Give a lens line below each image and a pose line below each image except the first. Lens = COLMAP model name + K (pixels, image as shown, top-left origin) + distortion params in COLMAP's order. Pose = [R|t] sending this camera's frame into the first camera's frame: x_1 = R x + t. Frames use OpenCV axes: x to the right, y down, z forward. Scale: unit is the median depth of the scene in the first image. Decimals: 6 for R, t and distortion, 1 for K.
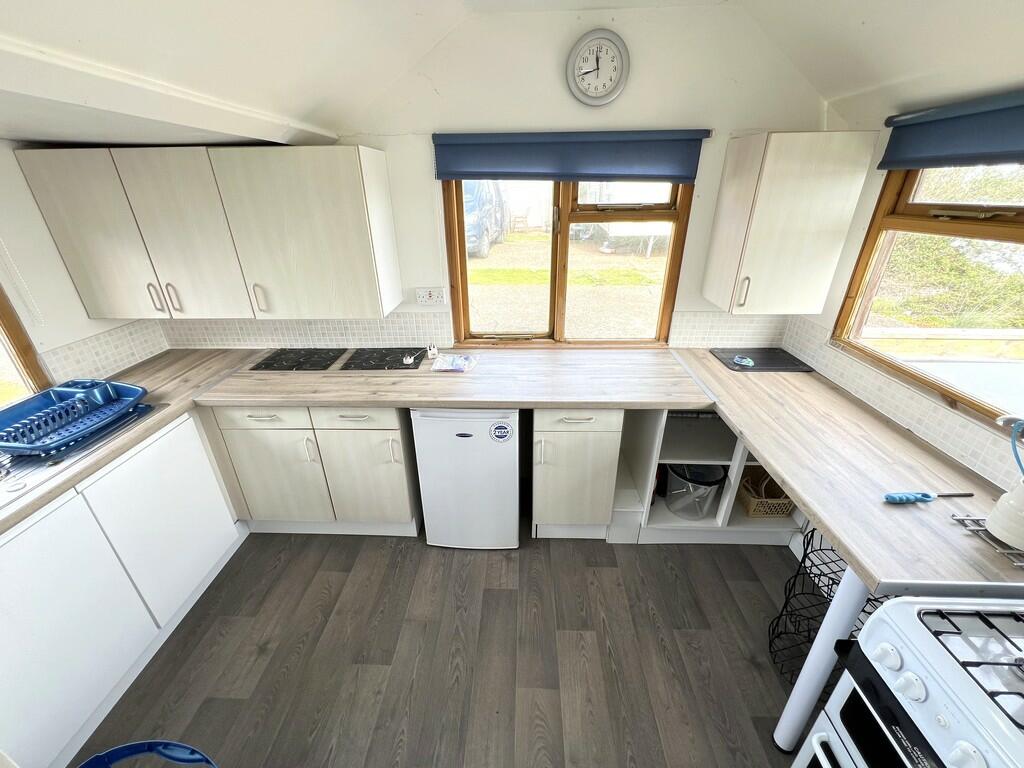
lens RADIAL K [[414.9, 0, 512.0], [0, 414.9, 384.0], [0, 0, 1]] dist [0.000211, 0.000068]
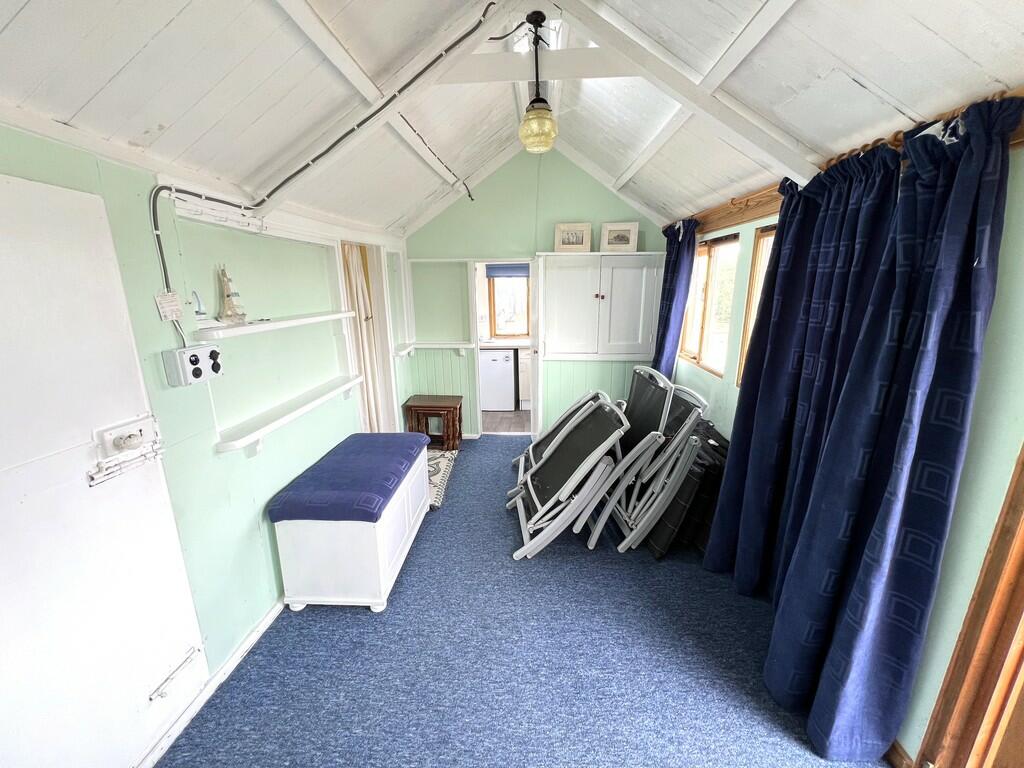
lens RADIAL K [[414.9, 0, 512.0], [0, 414.9, 384.0], [0, 0, 1]] dist [0.000211, 0.000068]
pose [[0.998348, -0.017349, -0.054772, 0.158211], [0.003916, 0.971650, -0.236390, 0.955793], [0.057321, 0.235785, 0.970113, -1.708321]]
